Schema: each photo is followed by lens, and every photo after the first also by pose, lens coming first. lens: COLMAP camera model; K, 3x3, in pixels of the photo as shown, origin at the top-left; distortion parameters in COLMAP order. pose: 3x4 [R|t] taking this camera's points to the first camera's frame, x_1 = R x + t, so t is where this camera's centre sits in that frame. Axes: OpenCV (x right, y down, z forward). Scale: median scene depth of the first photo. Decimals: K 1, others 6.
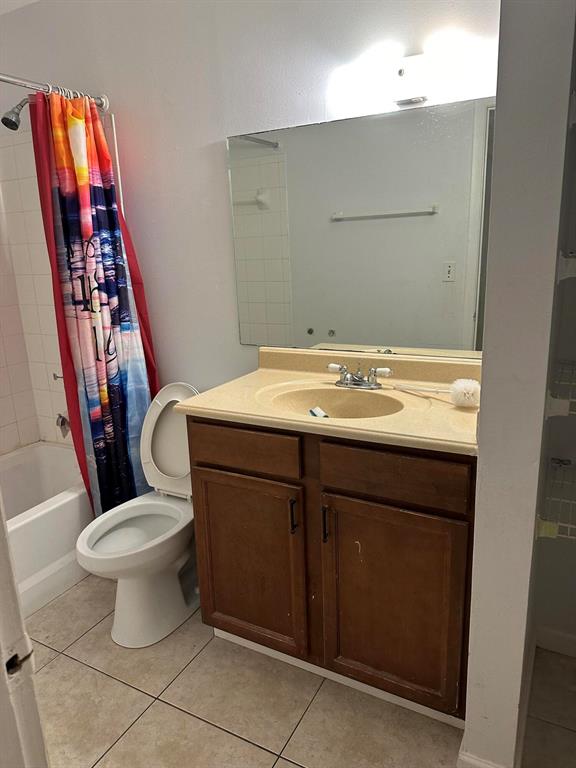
lens RADIAL K [[542.6, 0, 291.7], [0, 542.6, 387.4], [0, 0, 1]] dist [0.047140, -0.056469]
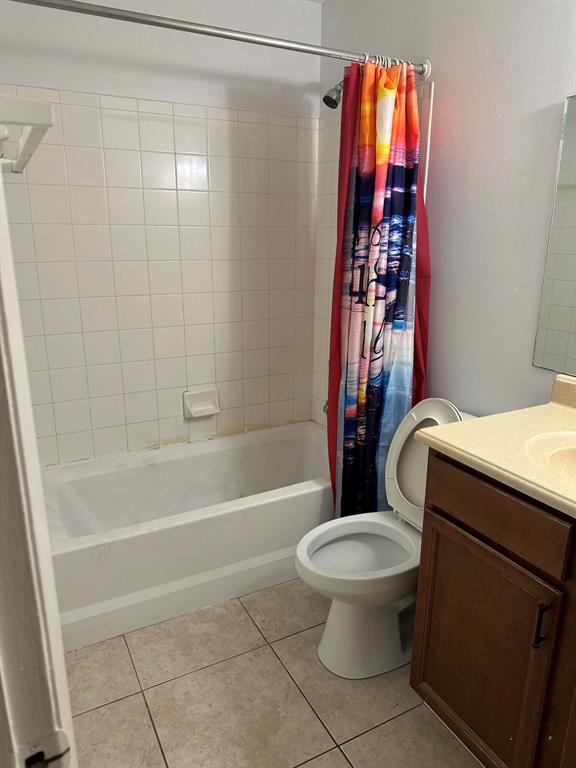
lens RADIAL K [[542.6, 0, 287.6], [0, 542.6, 389.1], [0, 0, 1]] dist [0.047140, -0.056469]
pose [[0.833834, 0.194828, -0.516491, 0.027014], [-0.180346, 0.980451, 0.078685, -0.047664], [0.521724, 0.027537, 0.852670, 0.154406]]
